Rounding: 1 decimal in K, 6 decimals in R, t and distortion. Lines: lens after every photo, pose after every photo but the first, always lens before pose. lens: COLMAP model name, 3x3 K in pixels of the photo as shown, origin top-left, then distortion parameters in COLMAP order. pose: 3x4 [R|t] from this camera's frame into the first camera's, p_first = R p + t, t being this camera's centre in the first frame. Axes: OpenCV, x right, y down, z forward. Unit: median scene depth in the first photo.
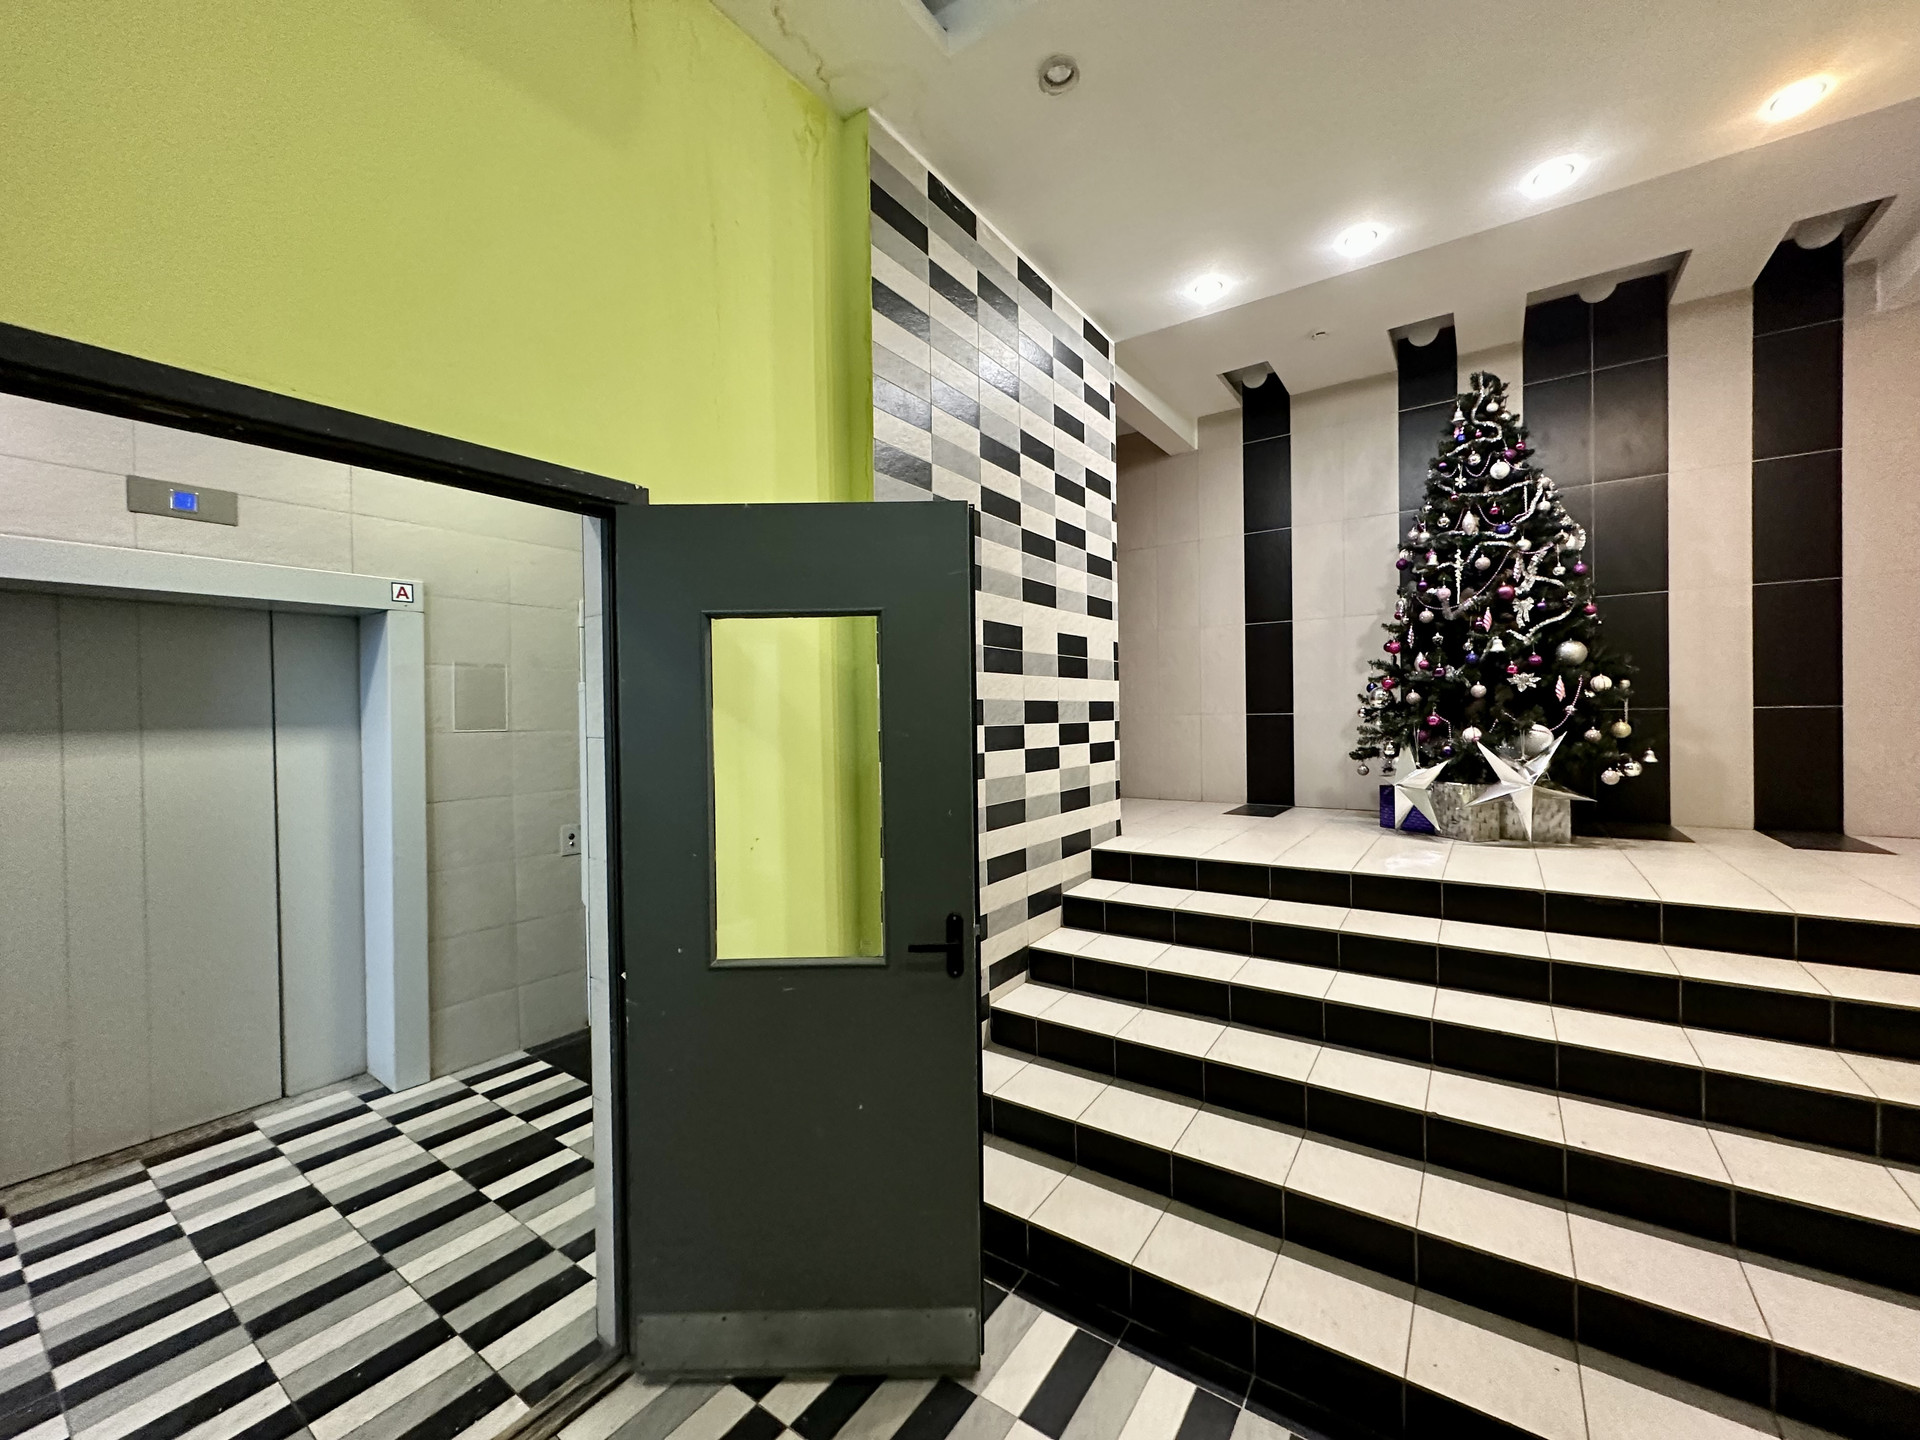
lens RADIAL K [[767.4, 0, 956.8], [0, 767.4, 721.8], [0, 0, 1]] dist [-0.002492, 0.001276]
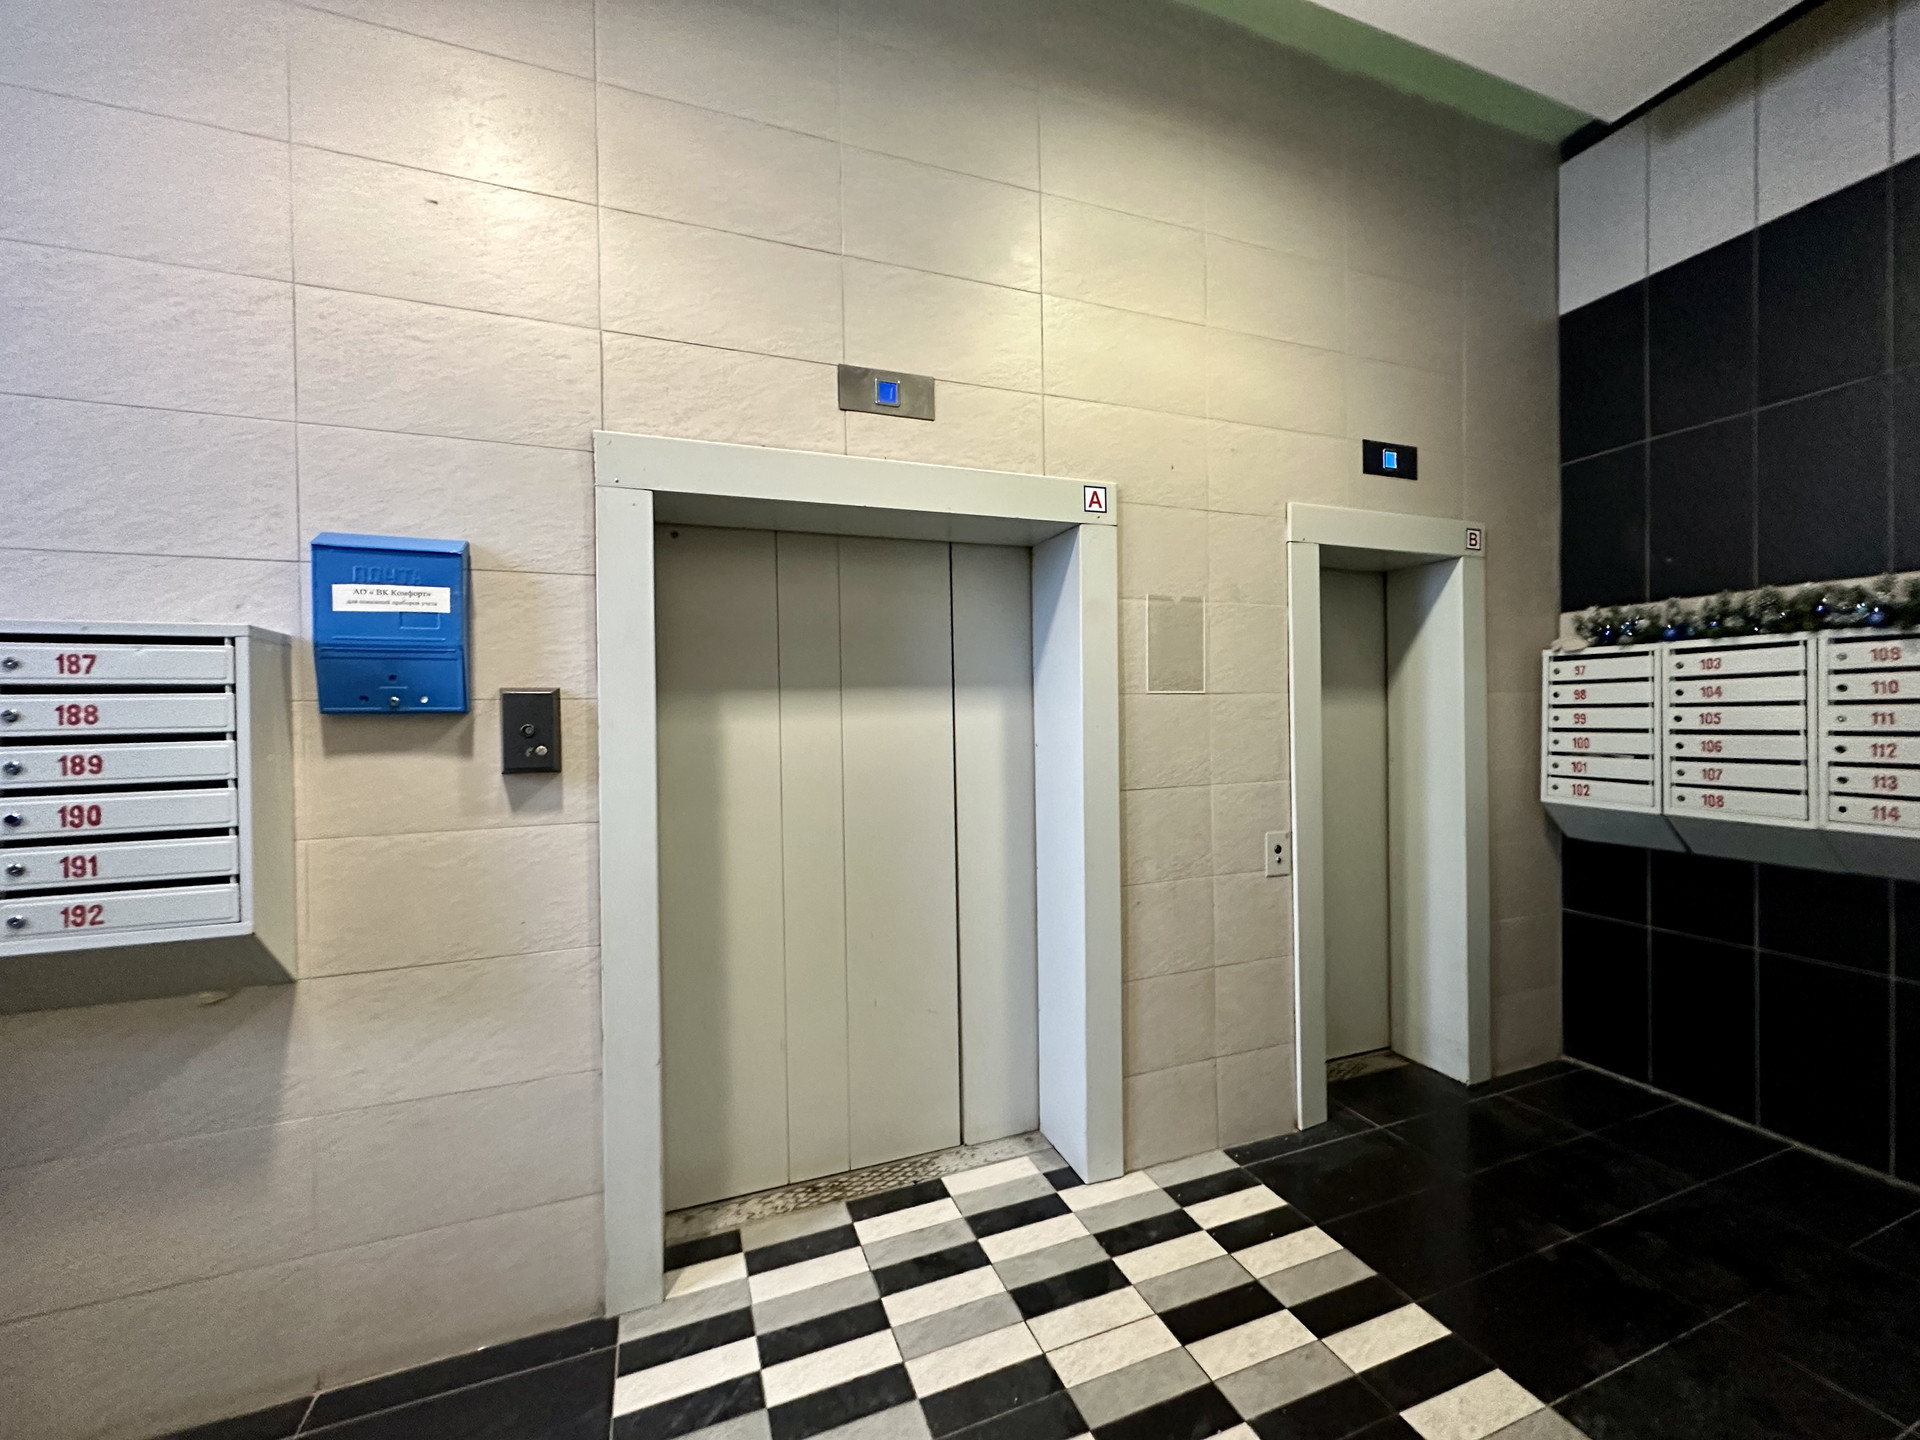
lens RADIAL K [[767.4, 0, 956.8], [0, 767.4, 721.8], [0, 0, 1]] dist [-0.002492, 0.001276]
pose [[0.827486, 0.005756, -0.561457, -0.421391], [-0.000216, 0.999951, 0.009934, 0.034665], [0.561486, -0.008099, 0.827446, 0.322859]]
